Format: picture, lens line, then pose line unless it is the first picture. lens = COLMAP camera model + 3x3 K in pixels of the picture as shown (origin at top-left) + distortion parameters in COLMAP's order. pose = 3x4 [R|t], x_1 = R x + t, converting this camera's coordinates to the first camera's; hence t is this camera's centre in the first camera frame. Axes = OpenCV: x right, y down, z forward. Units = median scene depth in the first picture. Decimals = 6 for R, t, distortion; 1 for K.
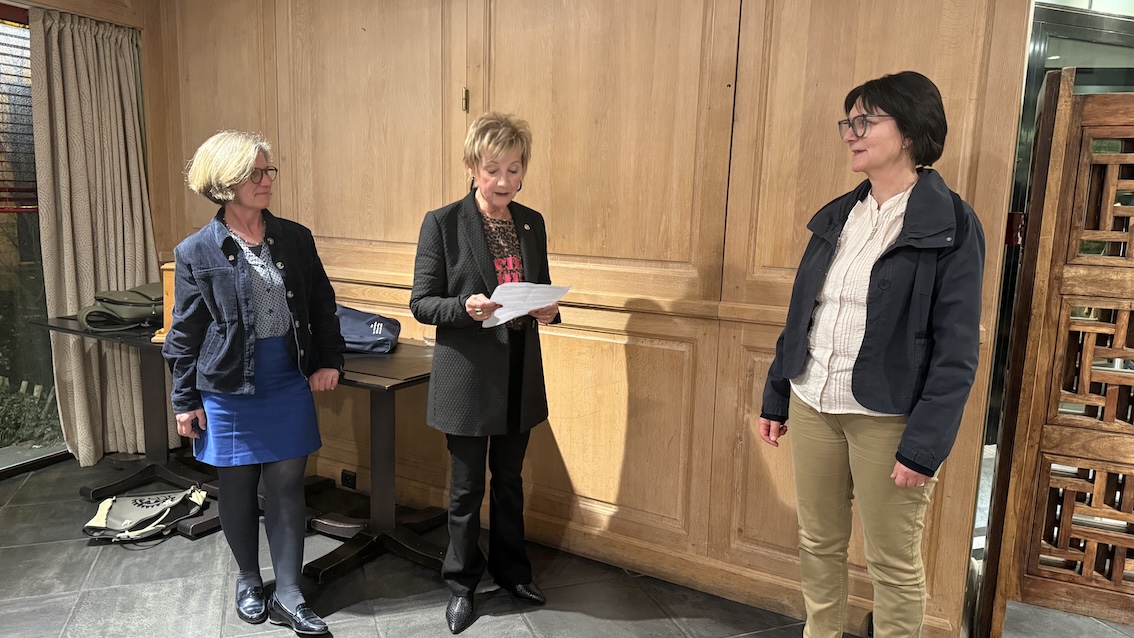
lens RADIAL K [[761.6, 0, 567.0], [0, 761.6, 319.0], [0, 0, 1]] dist [0.085252, -0.105558]
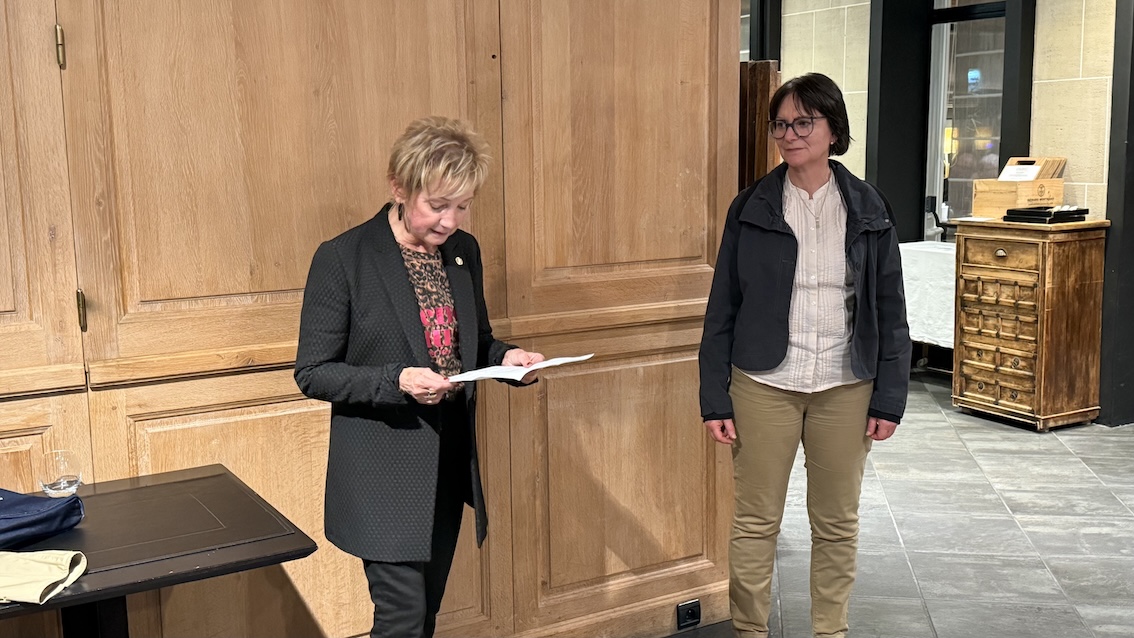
lens RADIAL K [[1181.5, 0, 567.0], [0, 1181.5, 319.0], [0, 0, 1]] dist [0.184886, -0.455030]
pose [[0.491253, -0.166554, 0.854944, -0.752891], [0.163732, 0.981708, 0.097169, -0.118597], [-0.855489, 0.092247, 0.509537, 0.266096]]
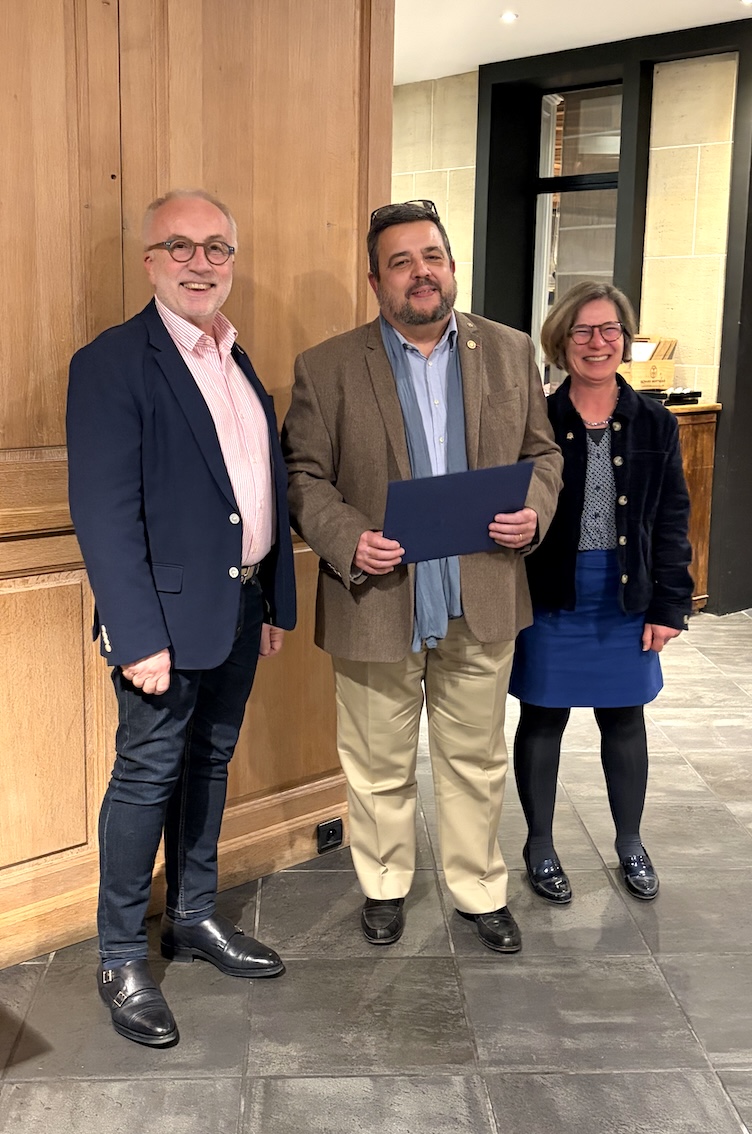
lens RADIAL K [[1256.7, 0, 380.0], [0, 1256.7, 549.3], [0, 0, 1]] dist [0.139195, -0.465120]
pose [[0.297279, -0.194519, 0.934766, -0.698865], [0.136969, 0.977589, 0.159870, -0.110841], [-0.944915, 0.080508, 0.317260, 0.387284]]
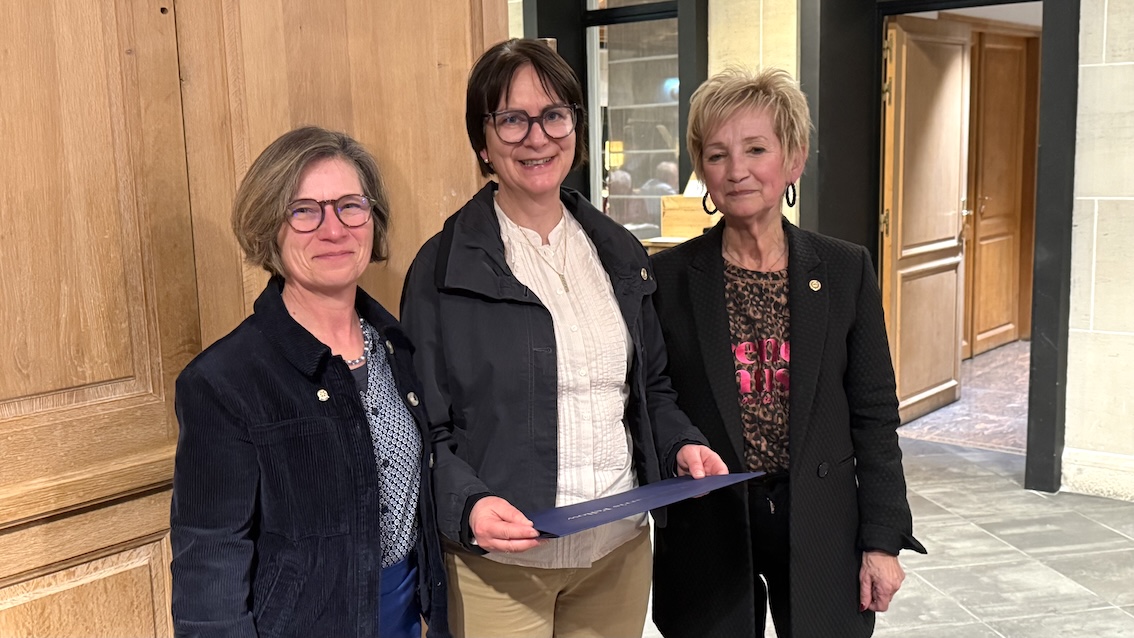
lens RADIAL K [[1181.5, 0, 567.0], [0, 1181.5, 319.0], [0, 0, 1]] dist [0.184886, -0.455030]
pose [[0.147643, -0.173956, 0.973623, -0.457391], [0.185810, 0.971761, 0.145447, -0.149070], [-0.971430, 0.159435, 0.175797, 0.549880]]
